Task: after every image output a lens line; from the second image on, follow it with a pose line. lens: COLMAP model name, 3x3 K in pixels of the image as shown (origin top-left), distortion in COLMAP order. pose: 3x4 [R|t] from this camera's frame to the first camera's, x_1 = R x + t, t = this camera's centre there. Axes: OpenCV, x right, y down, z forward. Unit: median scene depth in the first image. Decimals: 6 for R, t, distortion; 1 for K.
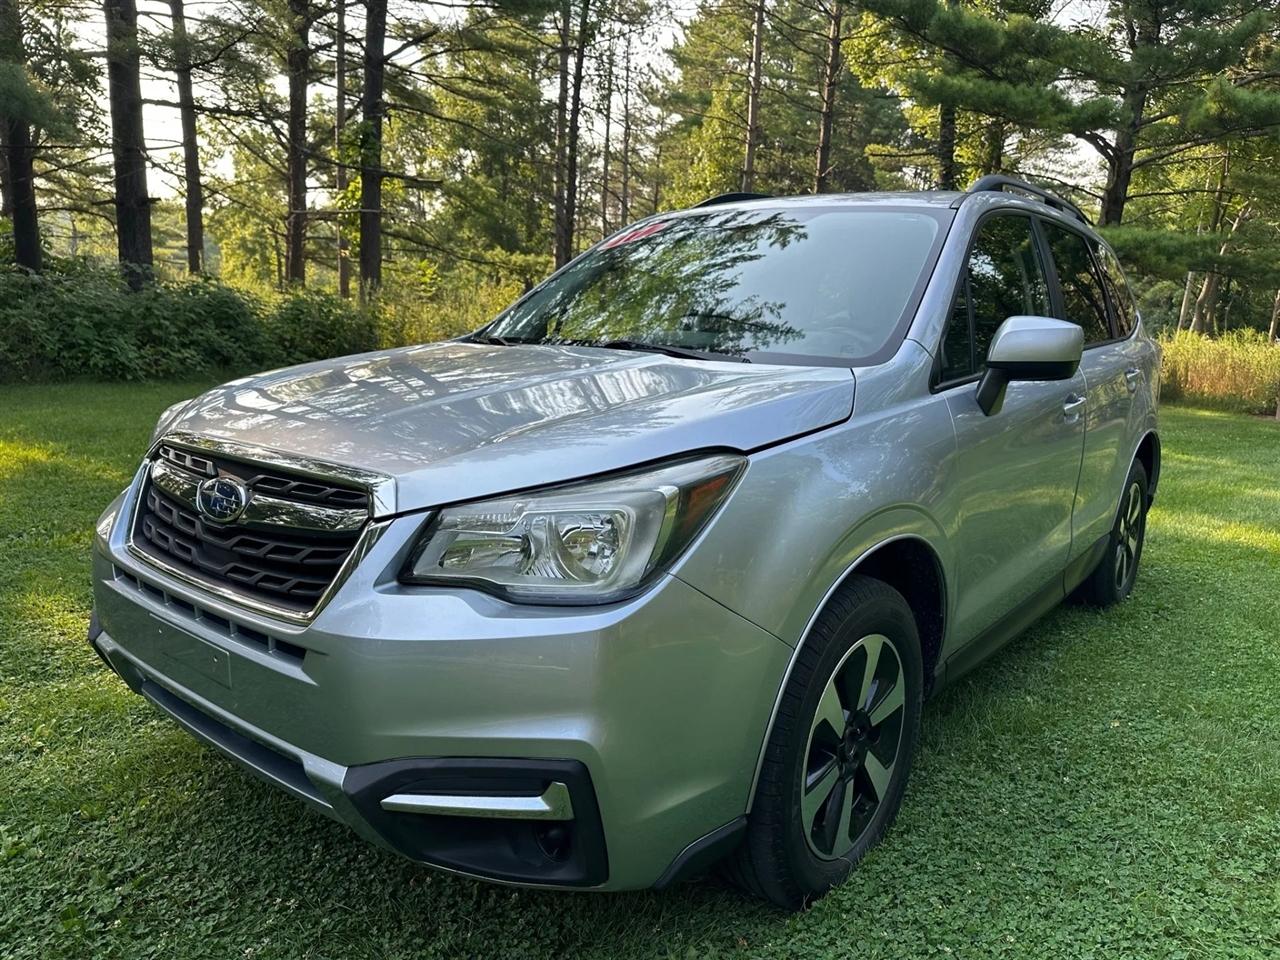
lens RADIAL K [[915.2, 0, 650.4], [0, 915.2, 482.4], [0, 0, 1]] dist [0.038800, -0.042736]
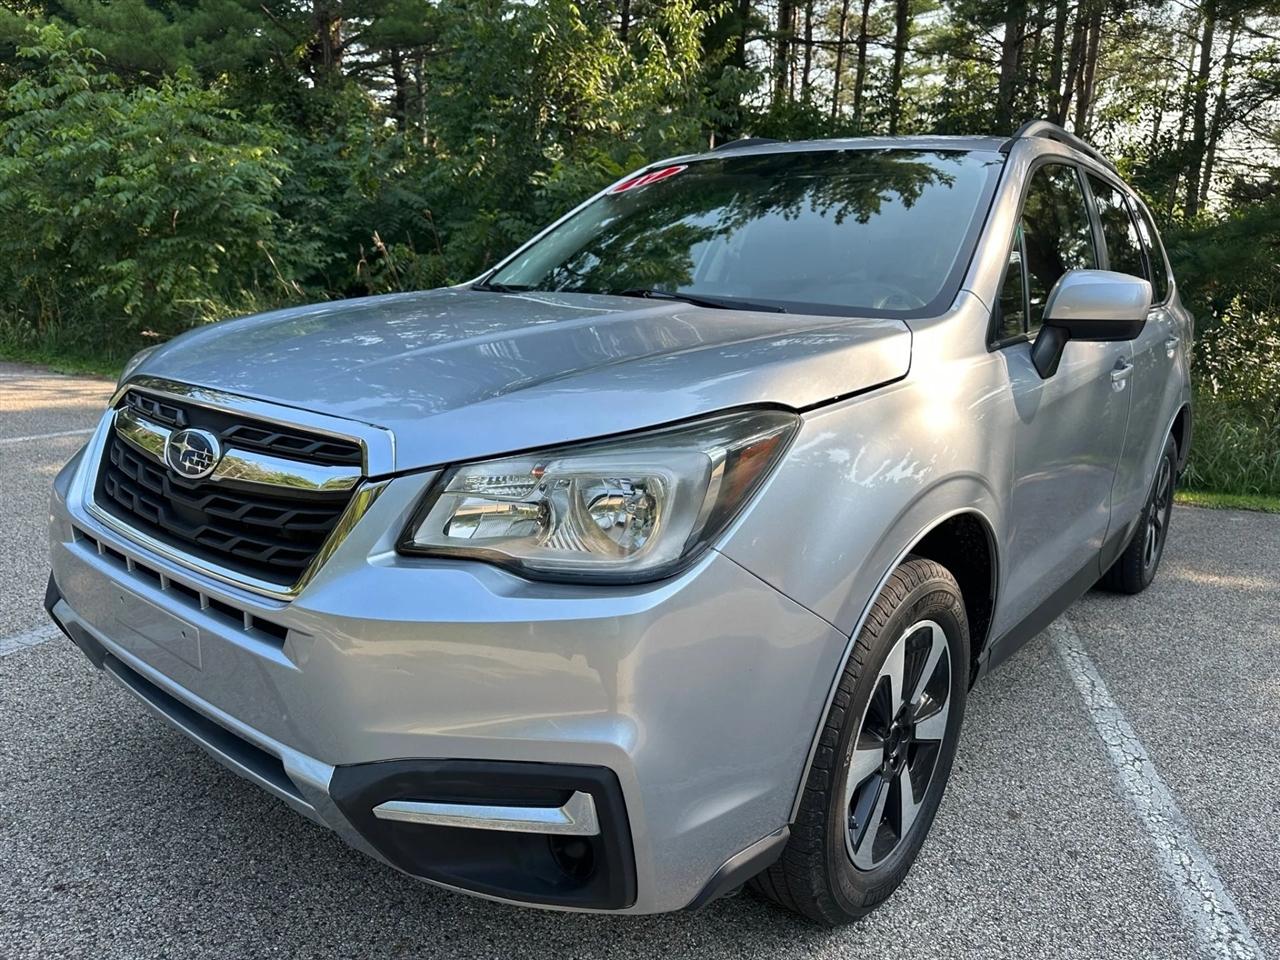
lens RADIAL K [[915.2, 0, 635.3], [0, 915.2, 473.8], [0, 0, 1]] dist [0.038800, -0.042736]
pose [[0.999798, 0.019882, 0.002850, -0.042530], [-0.019949, 0.999476, 0.025497, 0.006666], [-0.002341, -0.025549, 0.999671, 0.111469]]
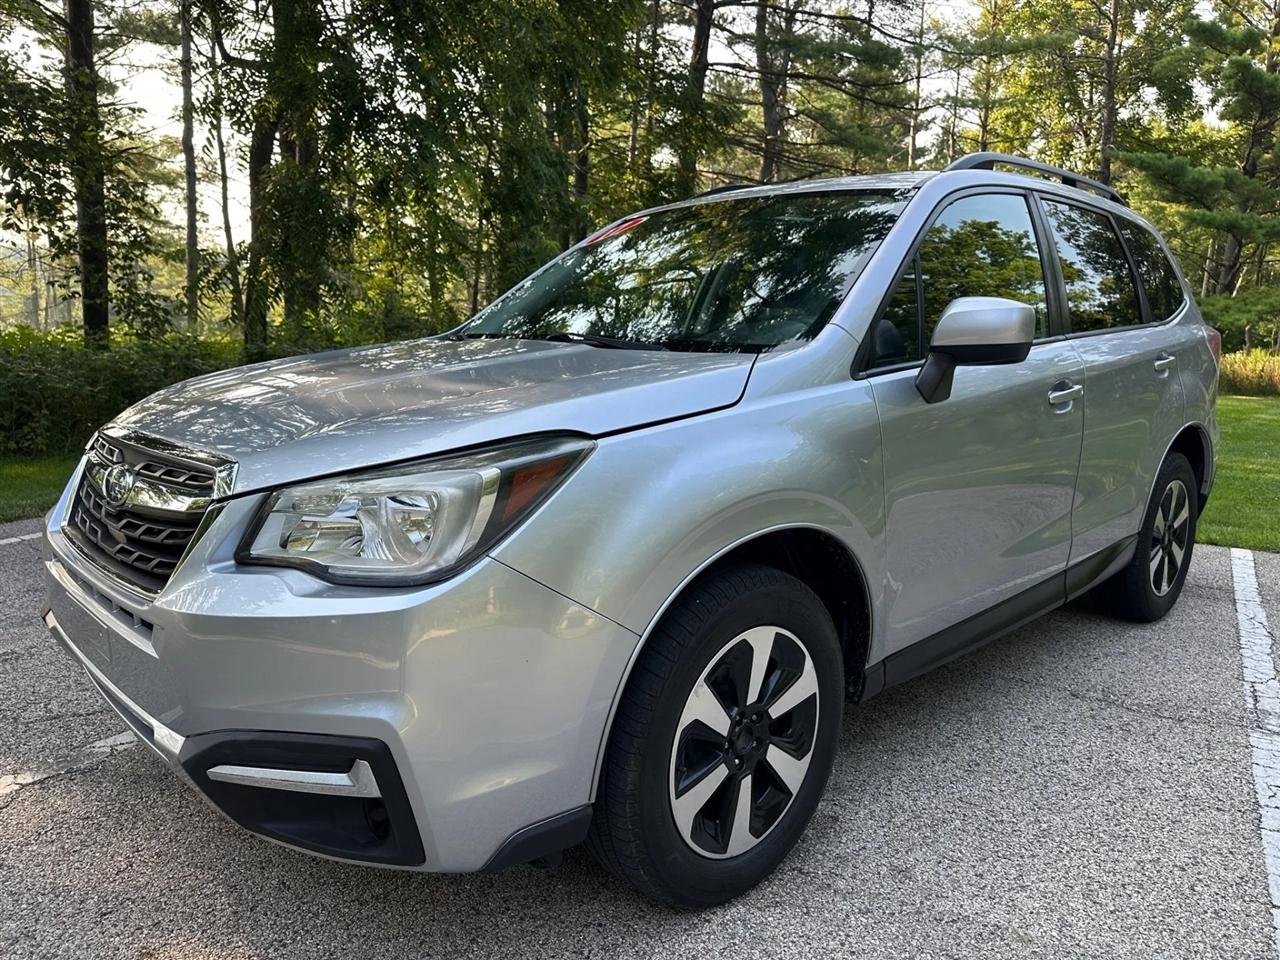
lens RADIAL K [[915.2, 0, 633.1], [0, 915.2, 483.4], [0, 0, 1]] dist [0.038800, -0.042736]
pose [[0.990234, 0.000830, -0.139409, 0.236629], [-0.001694, 0.999980, -0.006080, 0.019589], [0.139401, 0.006256, 0.990216, 0.026362]]
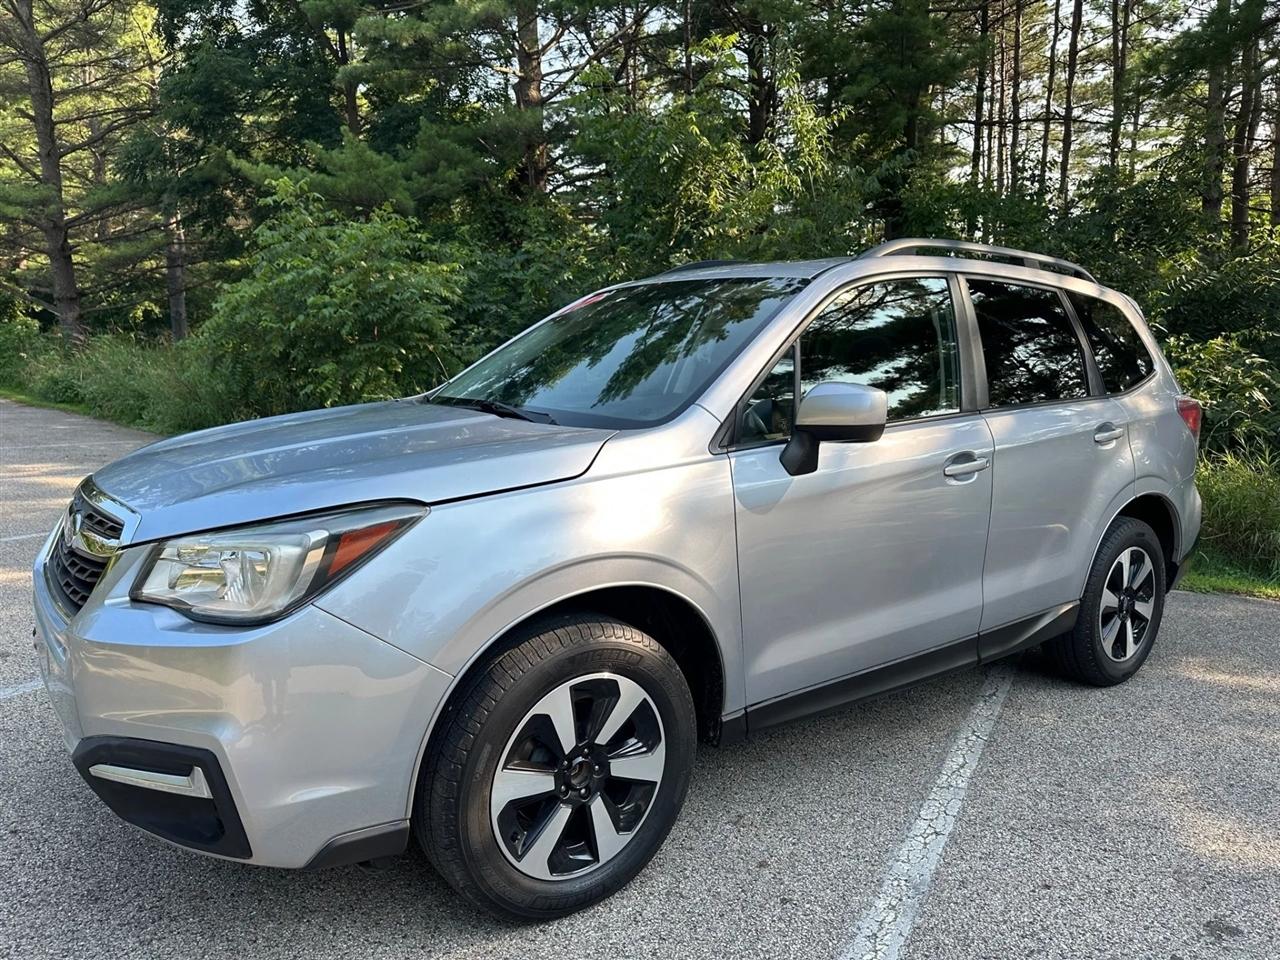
lens RADIAL K [[915.2, 0, 651.3], [0, 915.2, 476.4], [0, 0, 1]] dist [0.038800, -0.042736]
pose [[0.969745, 0.023462, -0.242990, 0.556363], [-0.036273, 0.998170, -0.048383, -0.019231], [0.241410, 0.055733, 0.968822, -0.057440]]
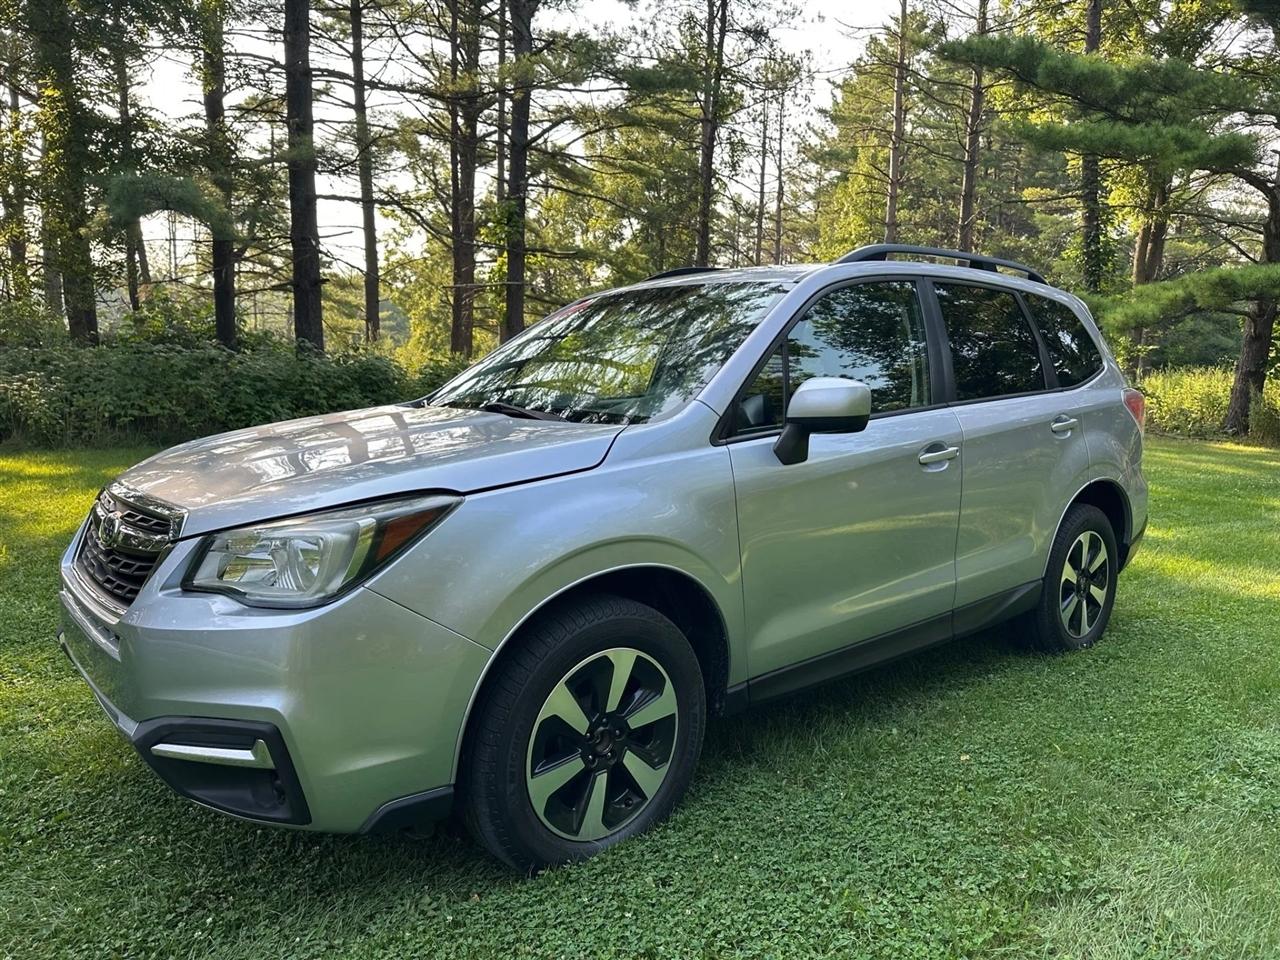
lens RADIAL K [[915.2, 0, 654.0], [0, 915.2, 484.6], [0, 0, 1]] dist [0.038800, -0.042736]
pose [[0.981910, -0.001488, -0.189344, 0.505238], [-0.008922, 0.998495, -0.054119, 0.017001], [0.189140, 0.054829, 0.980418, -0.159481]]
